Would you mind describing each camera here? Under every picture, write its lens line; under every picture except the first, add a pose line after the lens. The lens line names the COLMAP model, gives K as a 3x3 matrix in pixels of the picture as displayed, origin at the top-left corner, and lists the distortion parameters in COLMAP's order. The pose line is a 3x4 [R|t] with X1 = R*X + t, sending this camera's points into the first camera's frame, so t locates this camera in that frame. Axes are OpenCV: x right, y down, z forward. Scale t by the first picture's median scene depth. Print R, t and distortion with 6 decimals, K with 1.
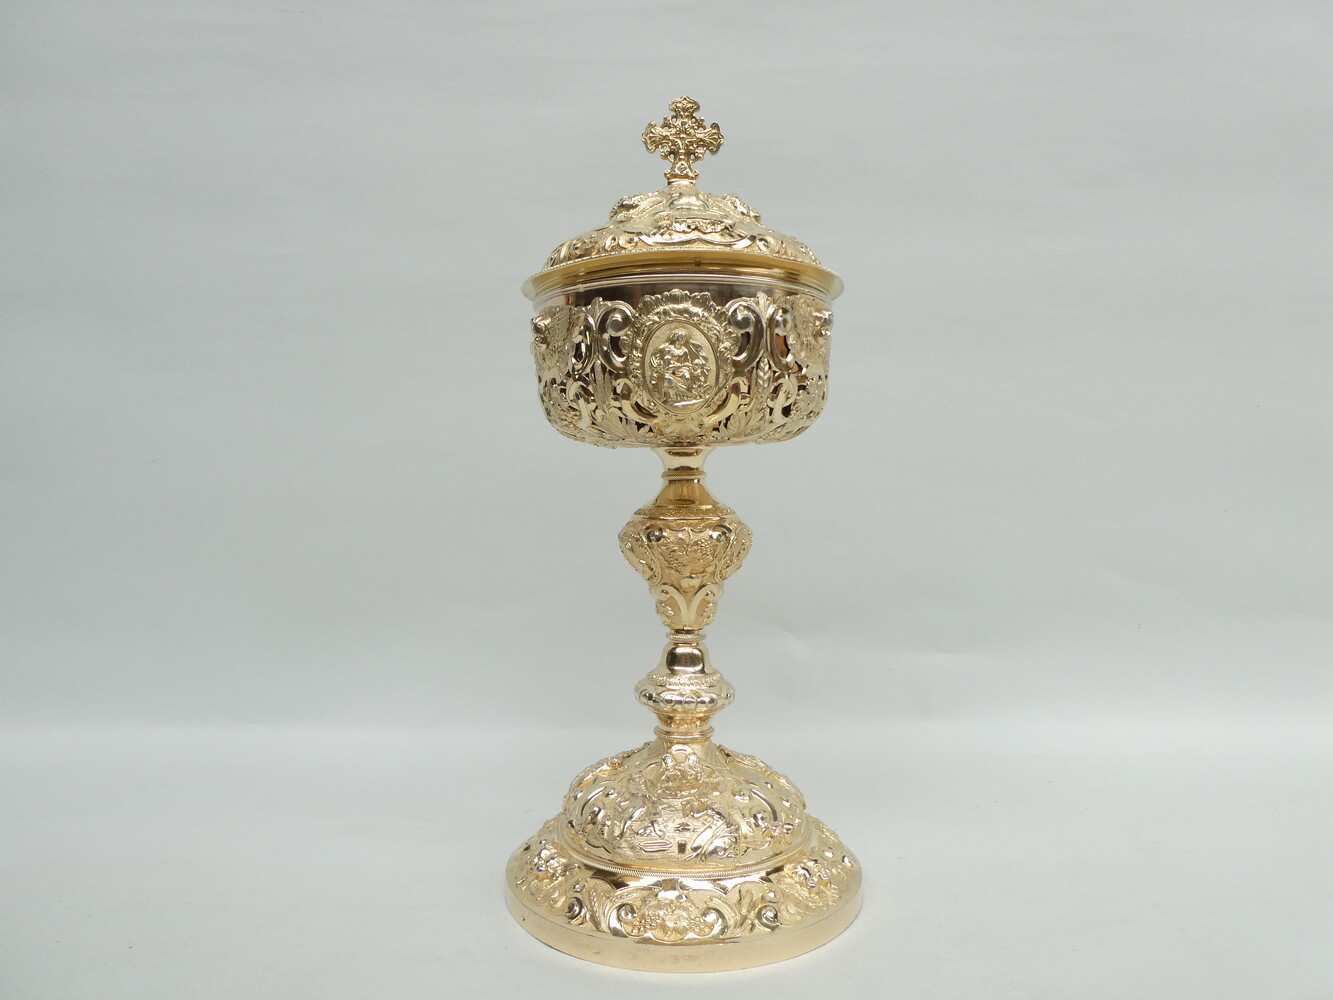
lens RADIAL K [[938.2, 0, 687.5], [0, 938.2, 500.0], [0, 0, 1]] dist [0.008263, 0.000949]
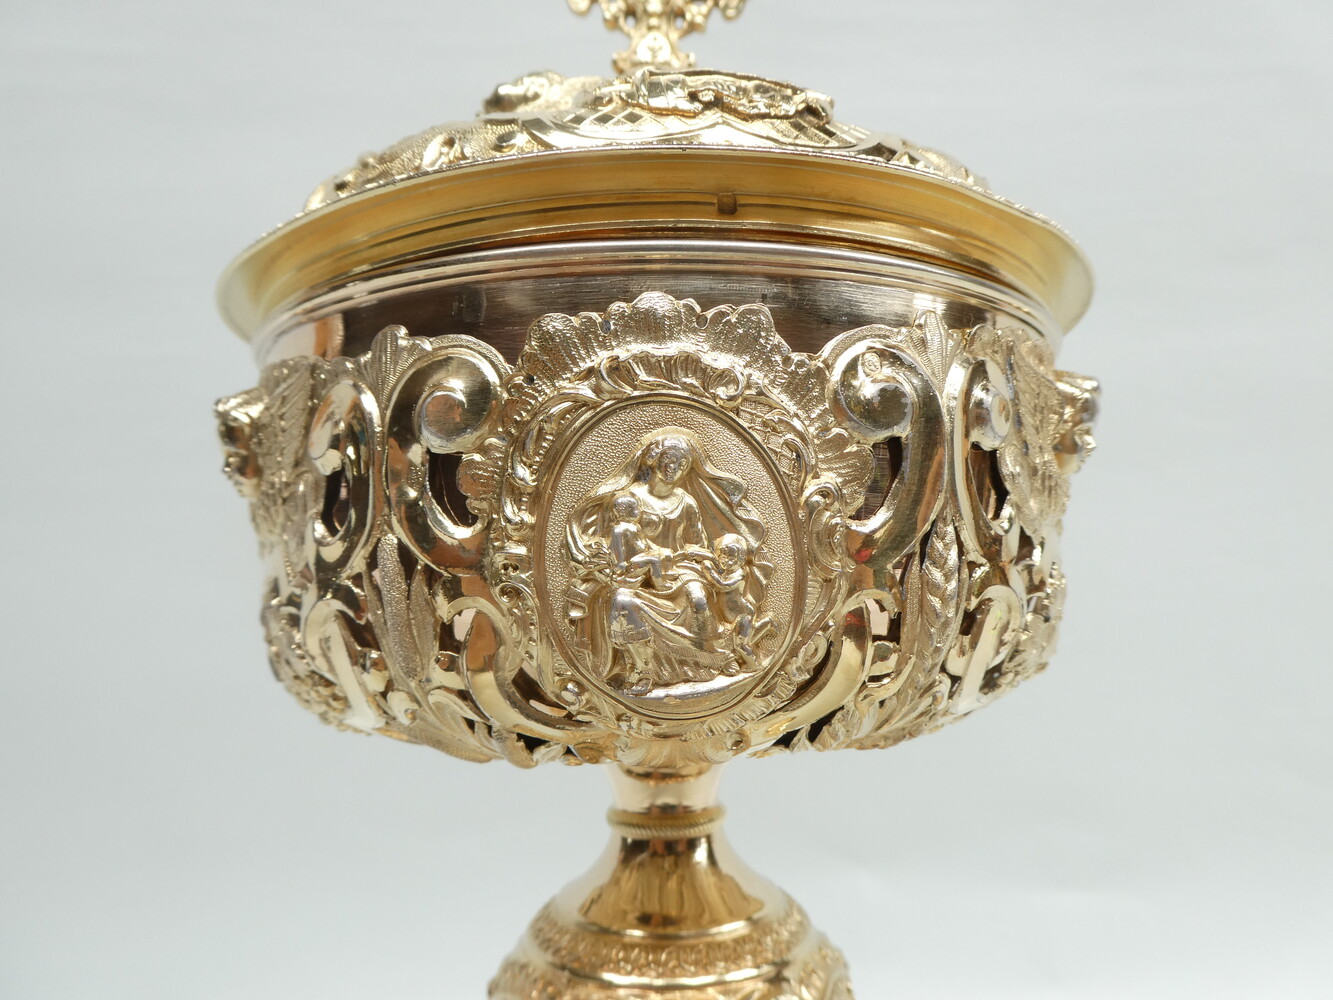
lens RADIAL K [[938.2, 0, 662.3], [0, 938.2, 503.4], [0, 0, 1]] dist [0.008263, 0.000949]
pose [[0.999466, -0.003647, 0.032470, -0.018806], [0.007367, 0.993315, -0.115198, -0.123722], [-0.031833, 0.115376, 0.992812, 0.703872]]
